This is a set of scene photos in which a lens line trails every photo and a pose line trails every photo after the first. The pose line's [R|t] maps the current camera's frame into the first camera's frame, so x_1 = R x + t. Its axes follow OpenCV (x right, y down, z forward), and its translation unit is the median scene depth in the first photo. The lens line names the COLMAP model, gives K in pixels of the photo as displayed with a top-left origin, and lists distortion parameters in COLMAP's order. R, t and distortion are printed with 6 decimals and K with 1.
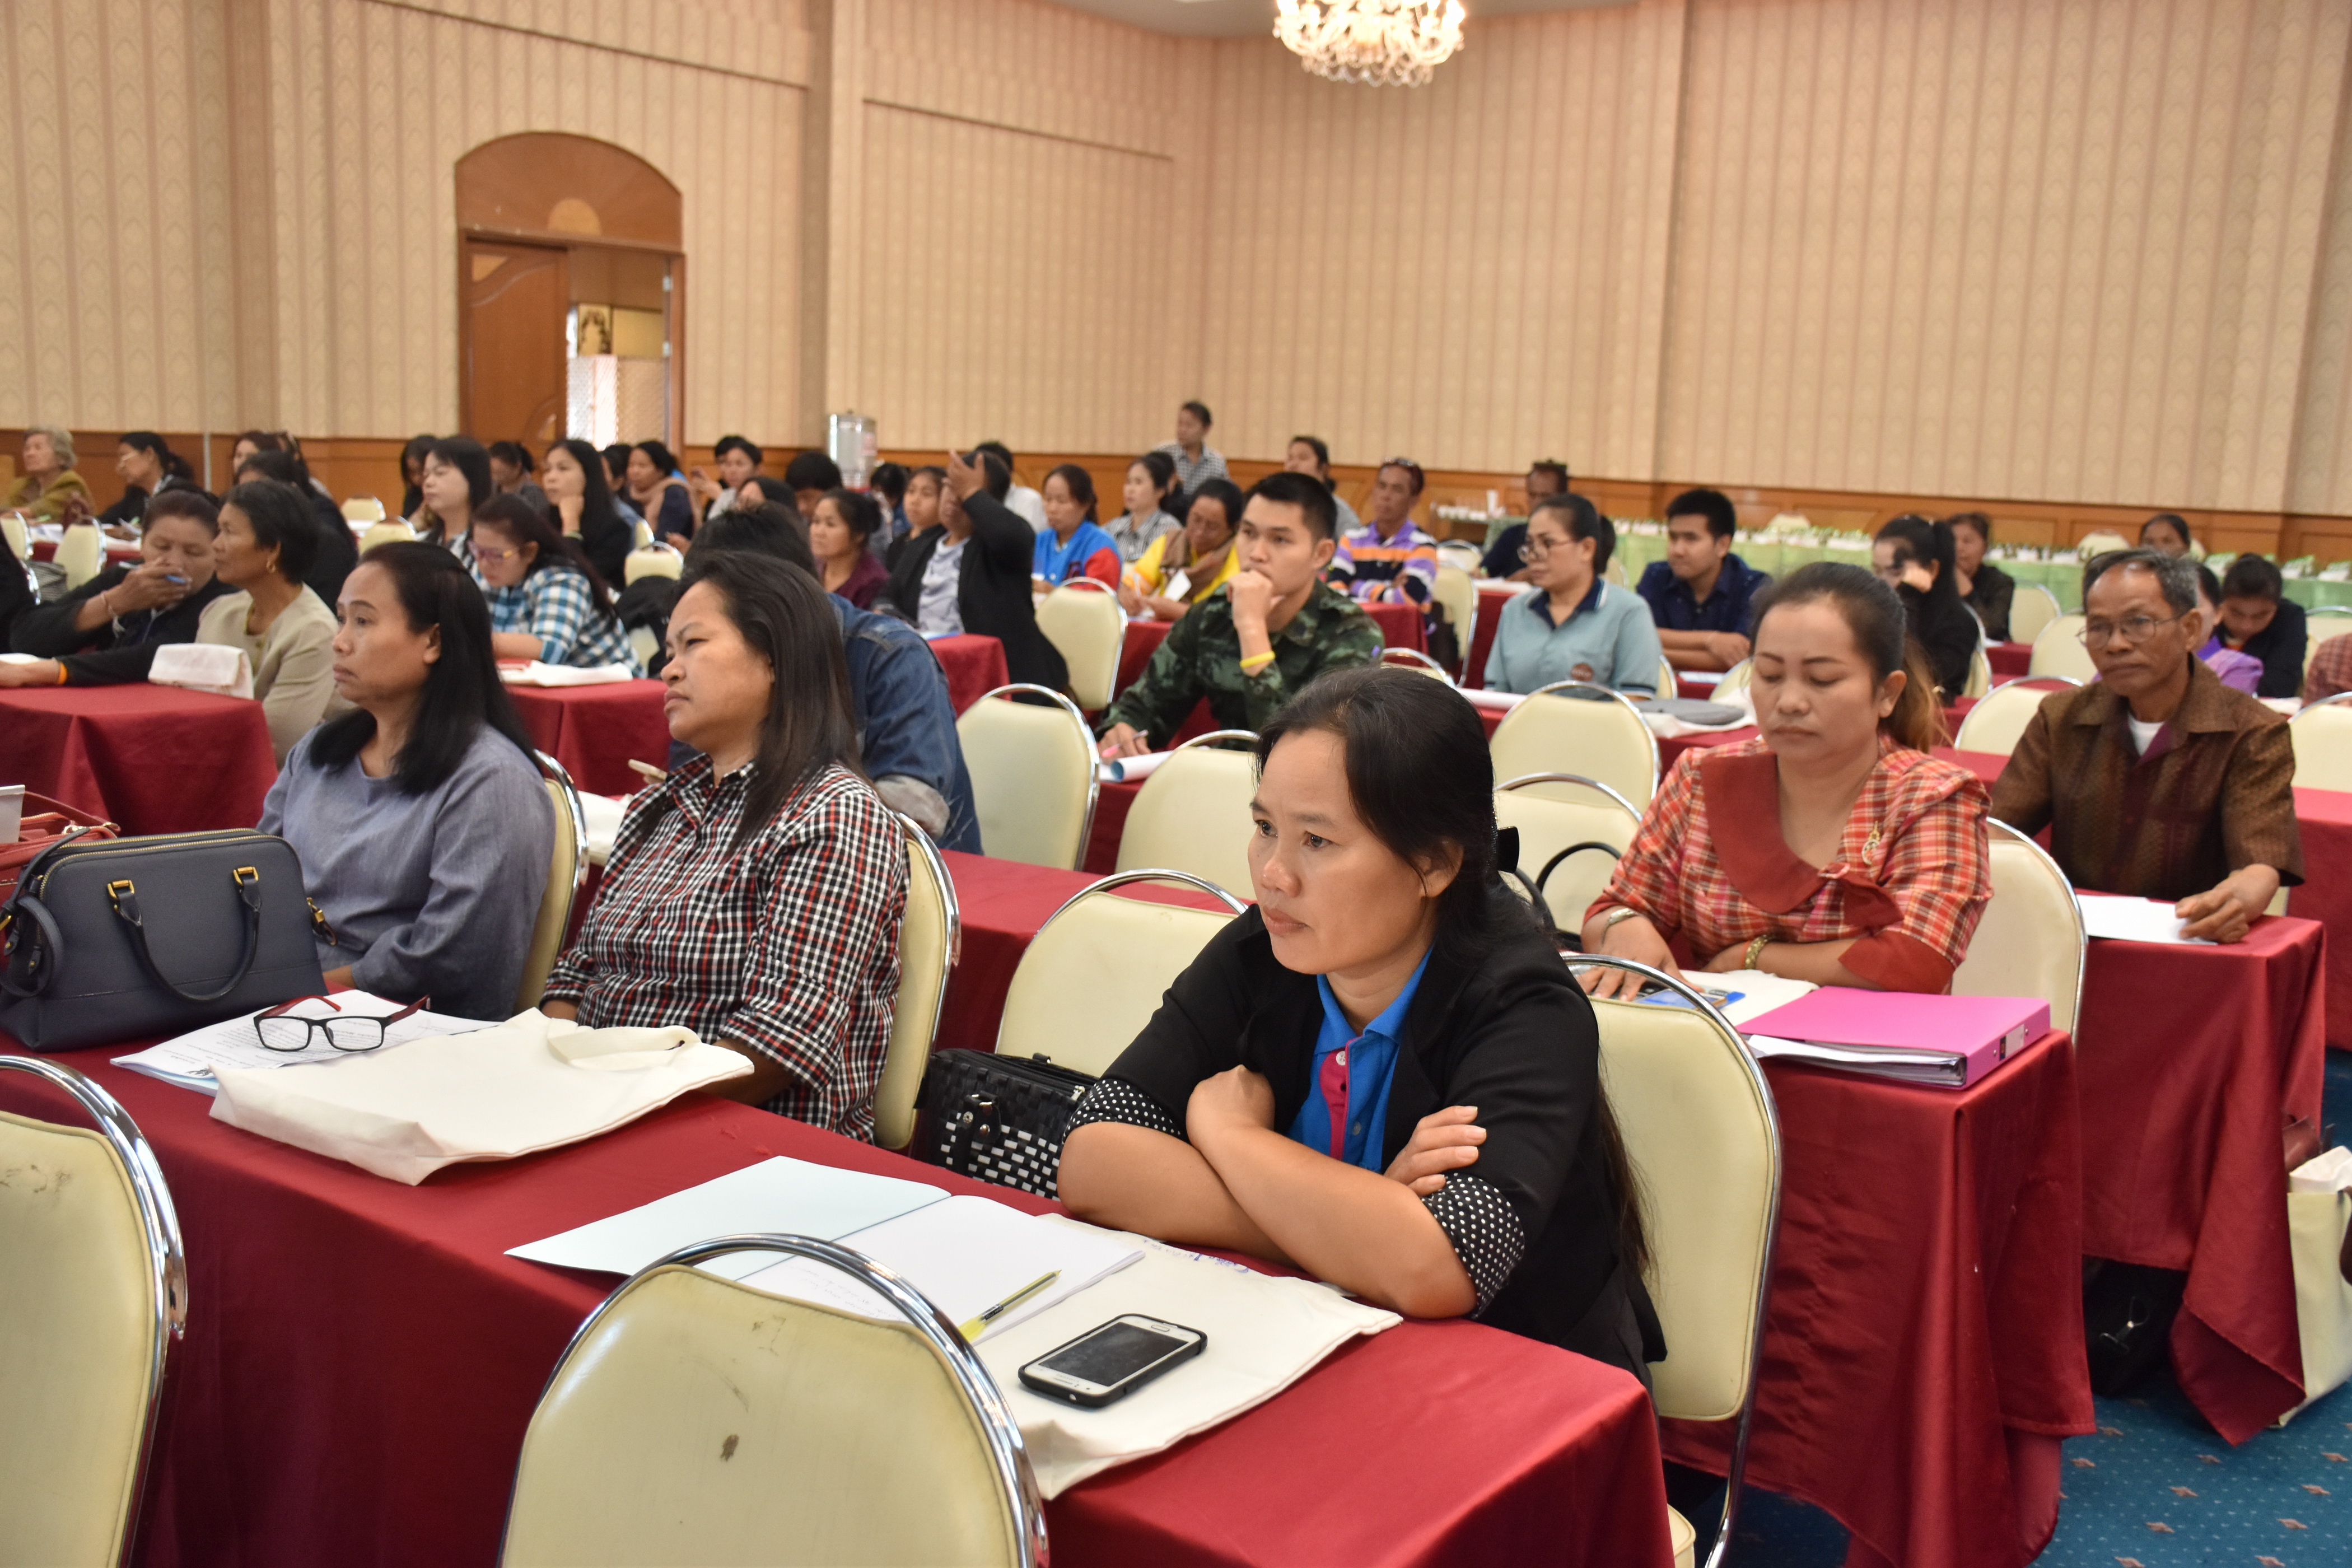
lens RADIAL K [[2286.0, 0, 1182.2], [0, 2286.0, 803.0], [0, 0, 1]] dist [-0.019151, 0.000000]
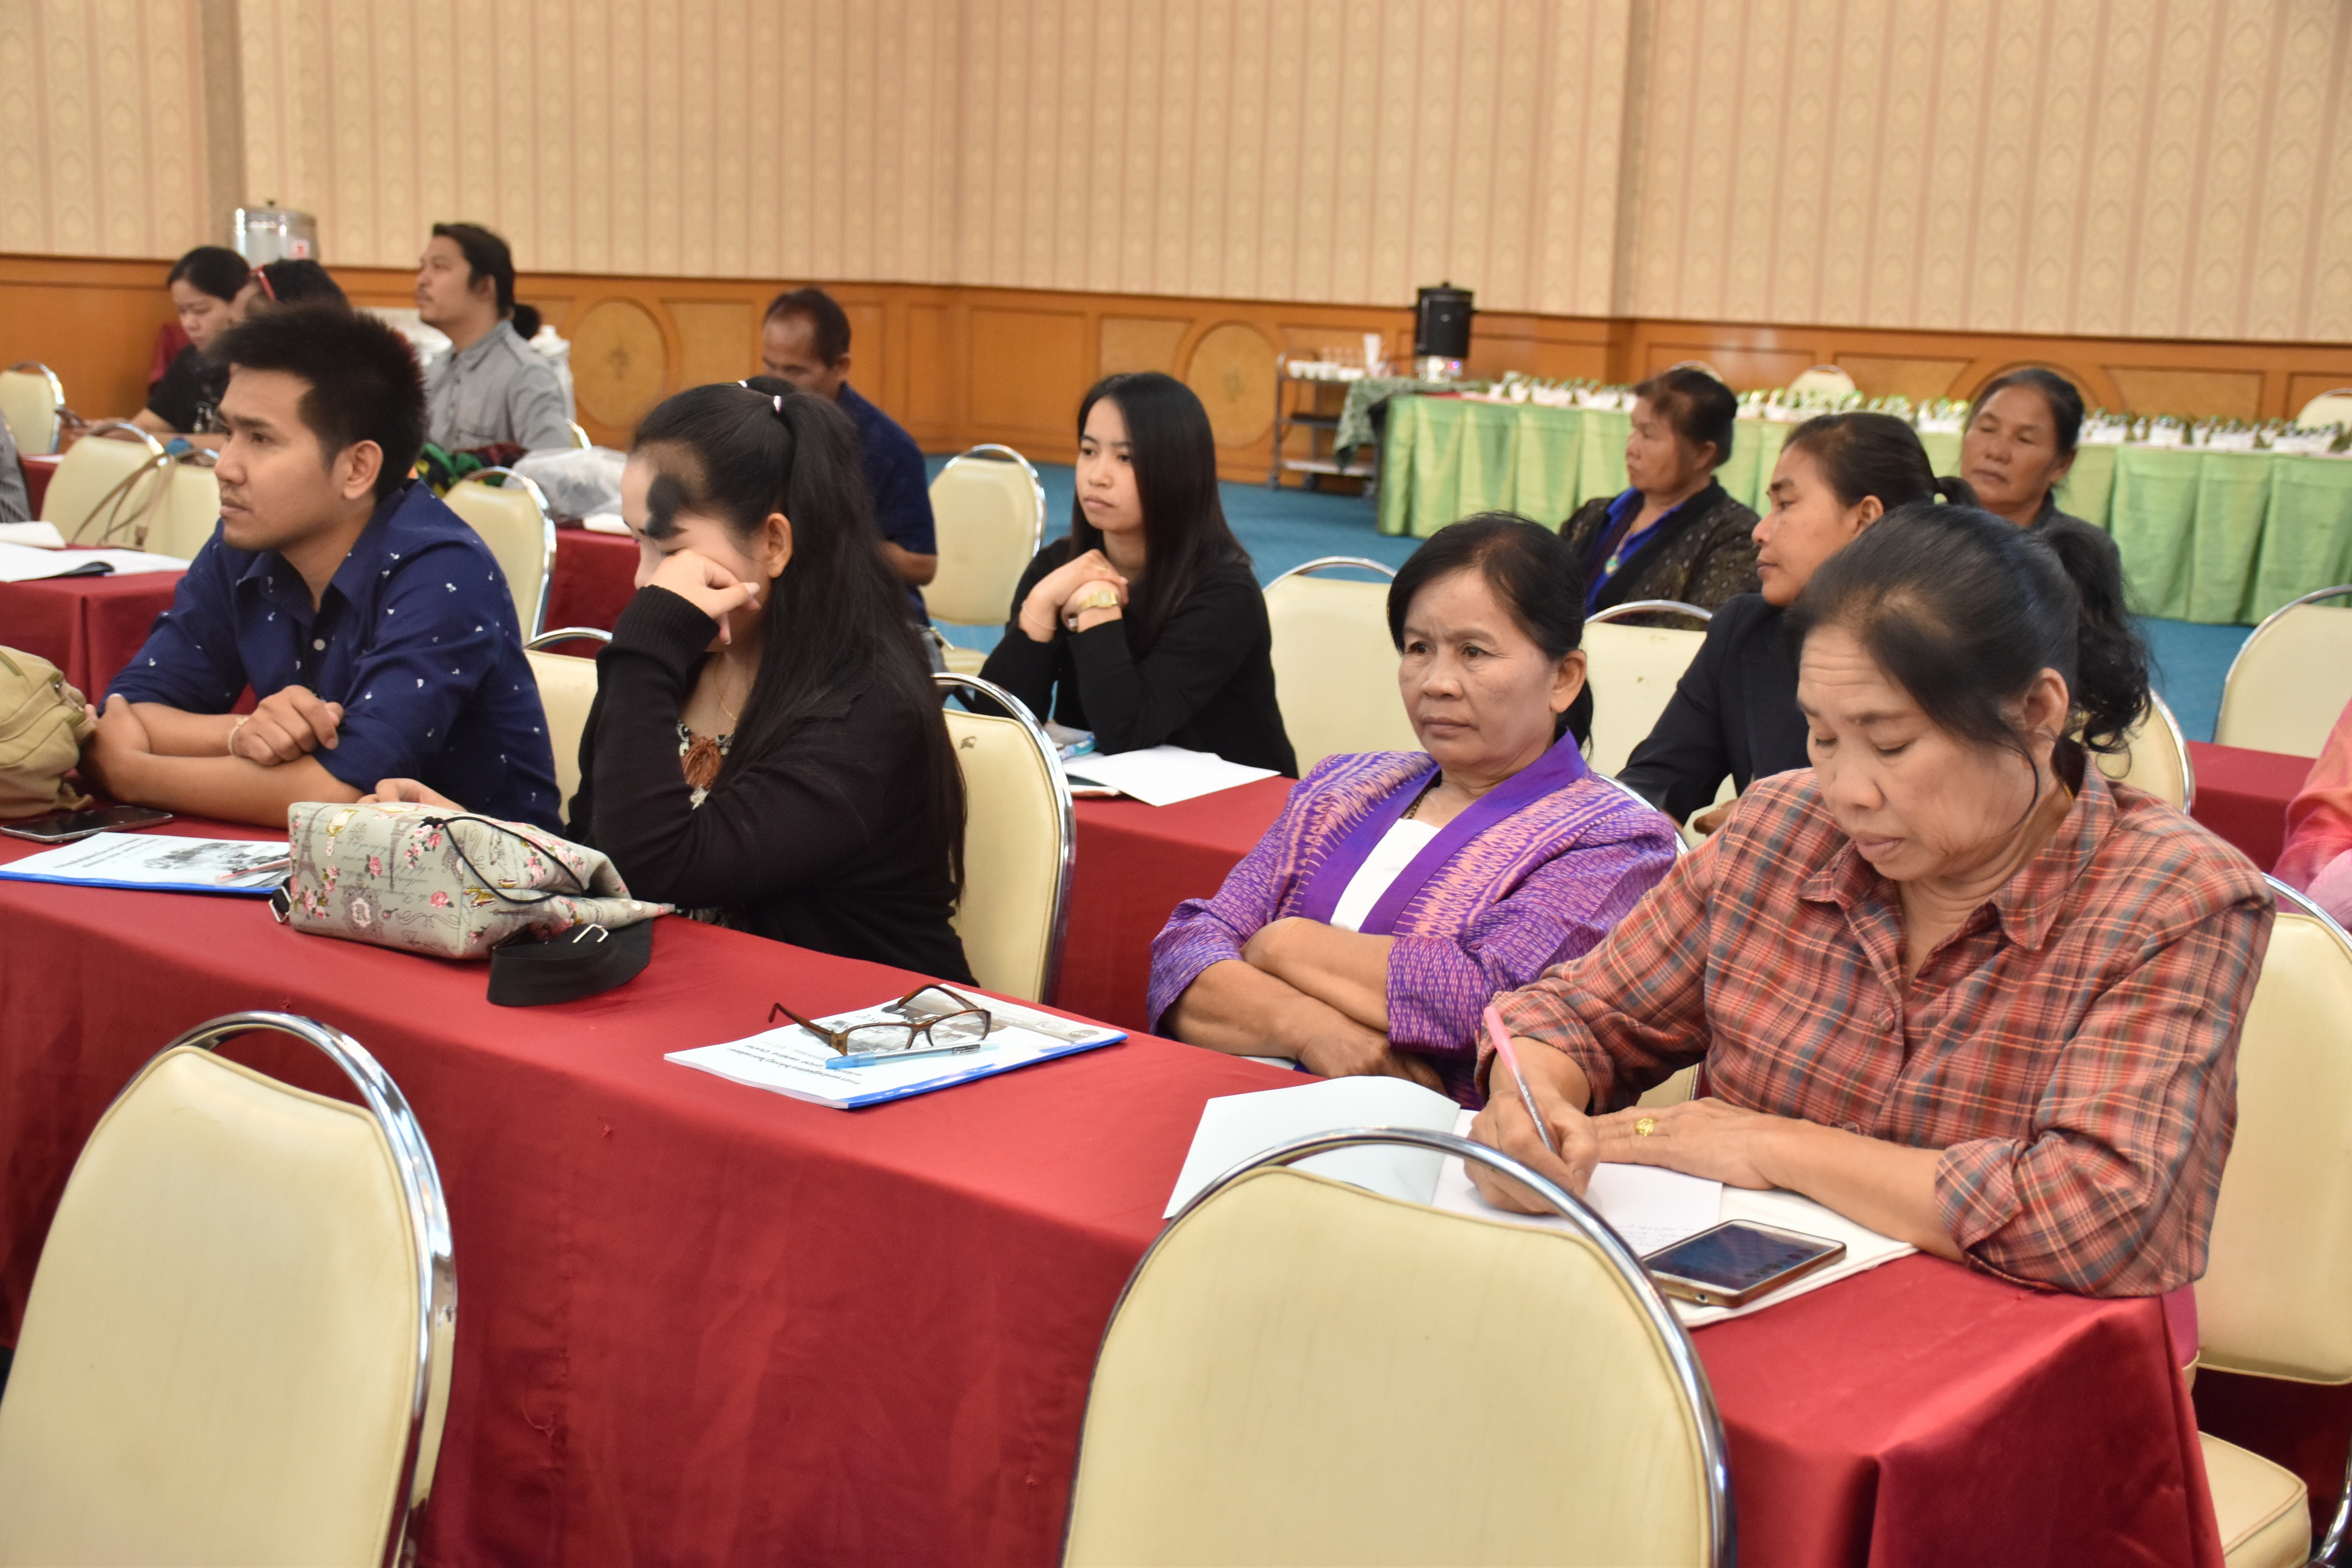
lens RADIAL K [[2913.2, 0, 1174.5], [0, 2913.2, 821.1], [0, 0, 1]] dist [0.110531, 0.000000]
pose [[0.998283, 0.006024, -0.058264, 0.136814], [-0.004459, 0.999627, 0.026948, -0.025539], [0.058405, -0.026642, 0.997937, 0.199605]]
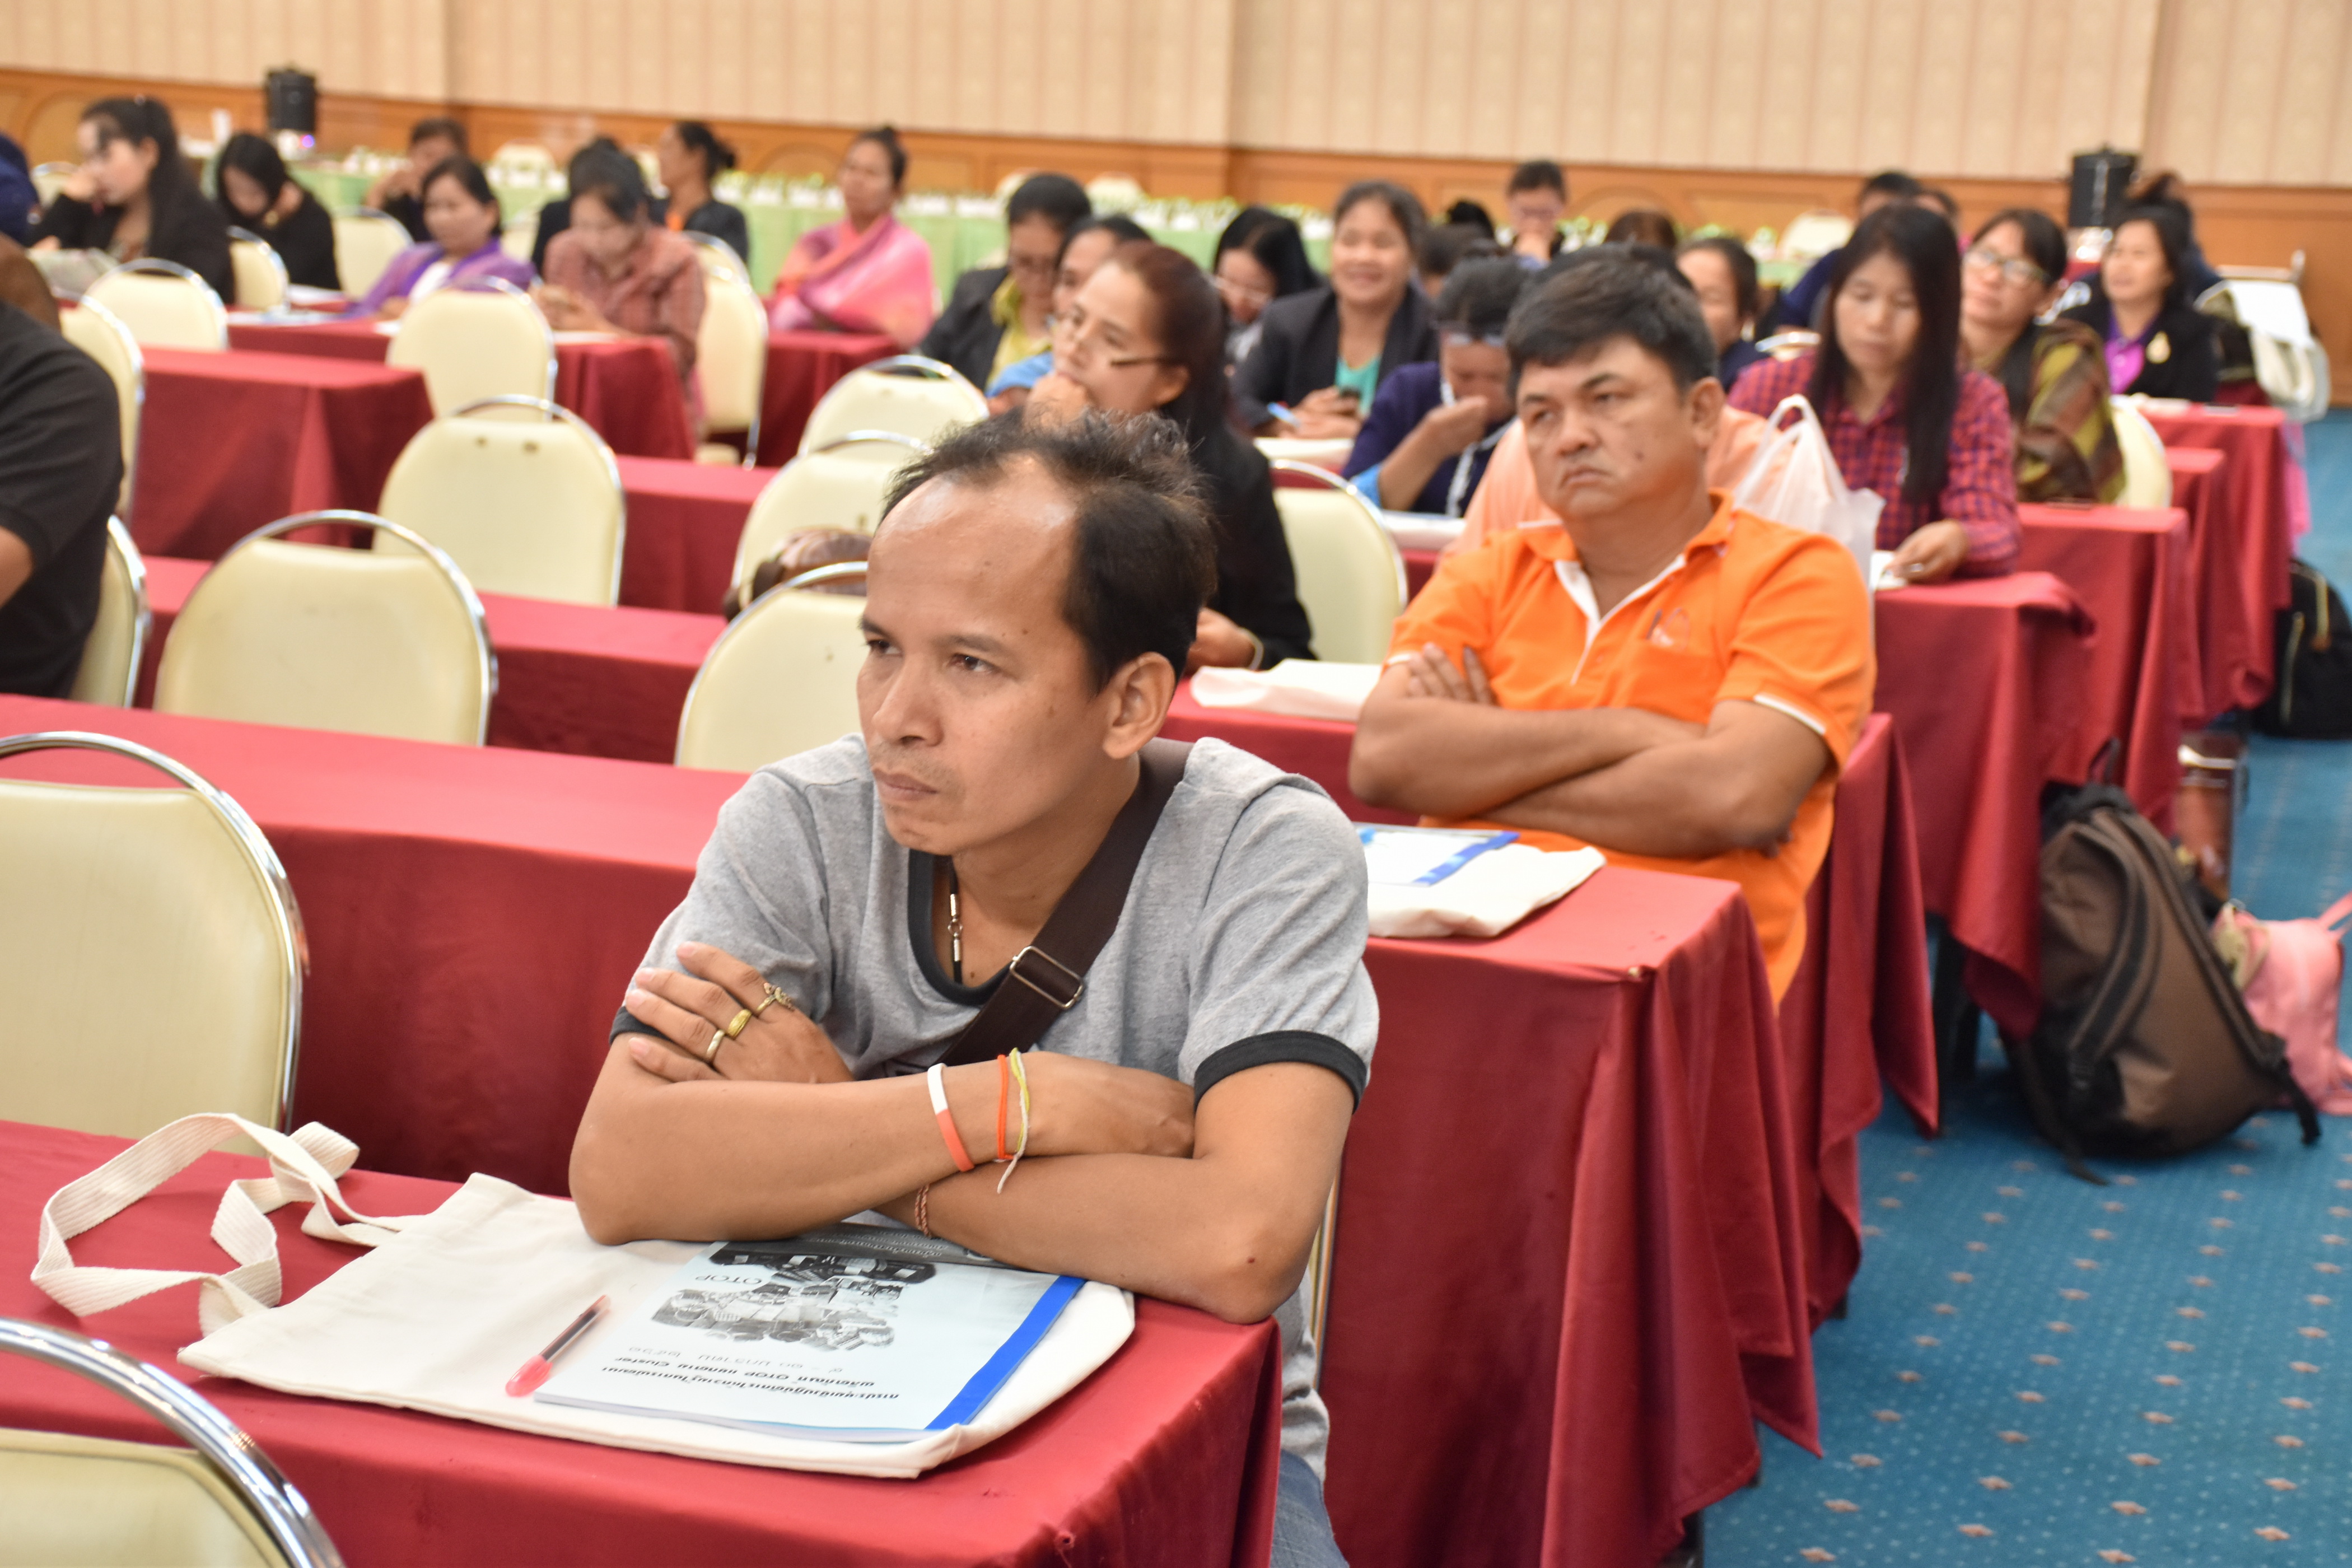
lens RADIAL K [[3599.1, 0, 1272.3], [0, 3599.1, 985.2], [0, 0, 1]] dist [0.187442, 0.000000]
pose [[0.953545, -0.072908, 0.292297, 0.098521], [0.046119, 0.994164, 0.097525, 0.032370], [-0.297701, -0.079514, 0.951342, -0.180964]]
